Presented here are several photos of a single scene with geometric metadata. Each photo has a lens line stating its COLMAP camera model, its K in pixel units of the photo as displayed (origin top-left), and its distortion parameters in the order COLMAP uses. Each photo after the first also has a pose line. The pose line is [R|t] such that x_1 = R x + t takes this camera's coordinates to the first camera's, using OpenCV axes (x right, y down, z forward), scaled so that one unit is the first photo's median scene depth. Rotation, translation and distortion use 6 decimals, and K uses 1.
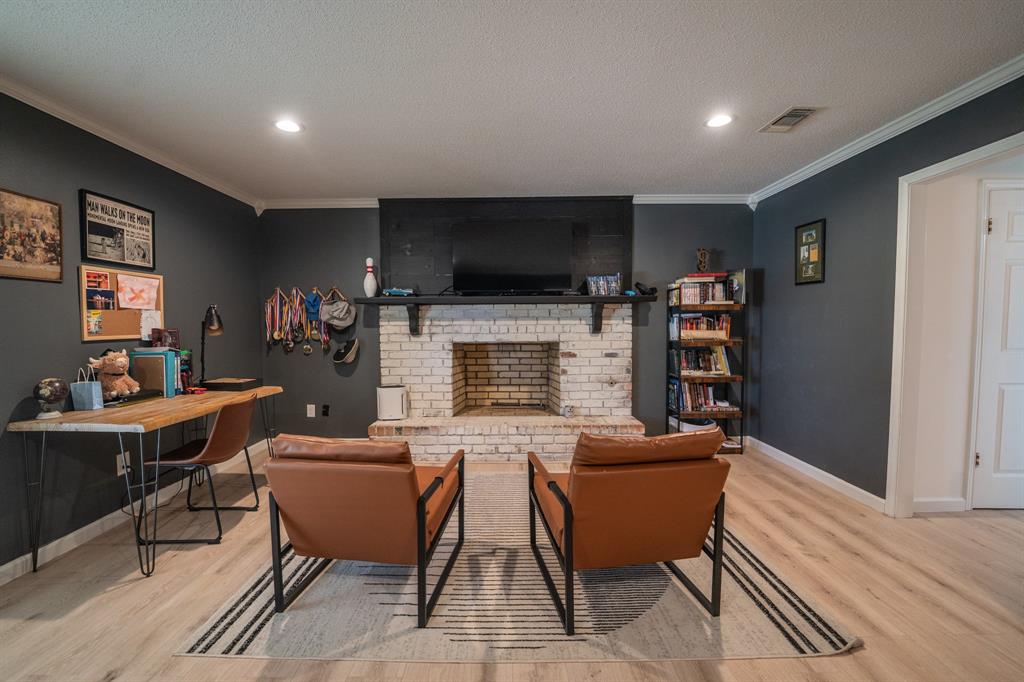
lens RADIAL K [[428.4, 0, 503.7], [0, 428.4, 341.7], [0, 0, 1]] dist [-0.022818, 0.000550]
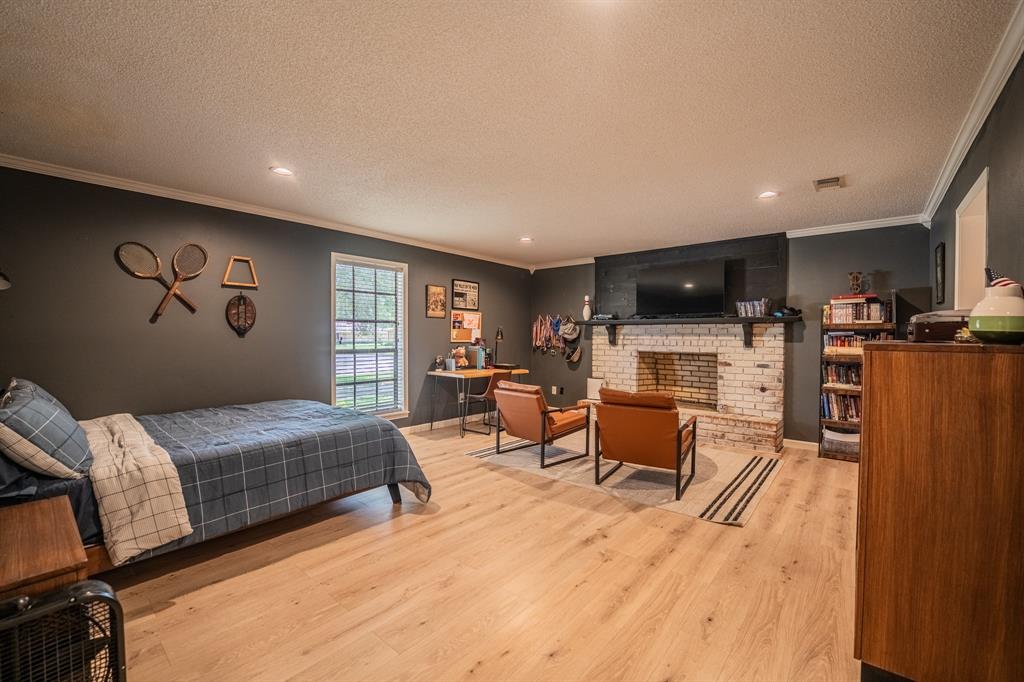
lens RADIAL K [[428.4, 0, 503.7], [0, 428.4, 341.7], [0, 0, 1]] dist [-0.022818, 0.000550]
pose [[0.757034, 0.019477, -0.653085, 0.494024], [-0.043626, 0.998832, -0.020782, 0.020324], [0.651917, 0.044224, 0.756999, -0.393834]]
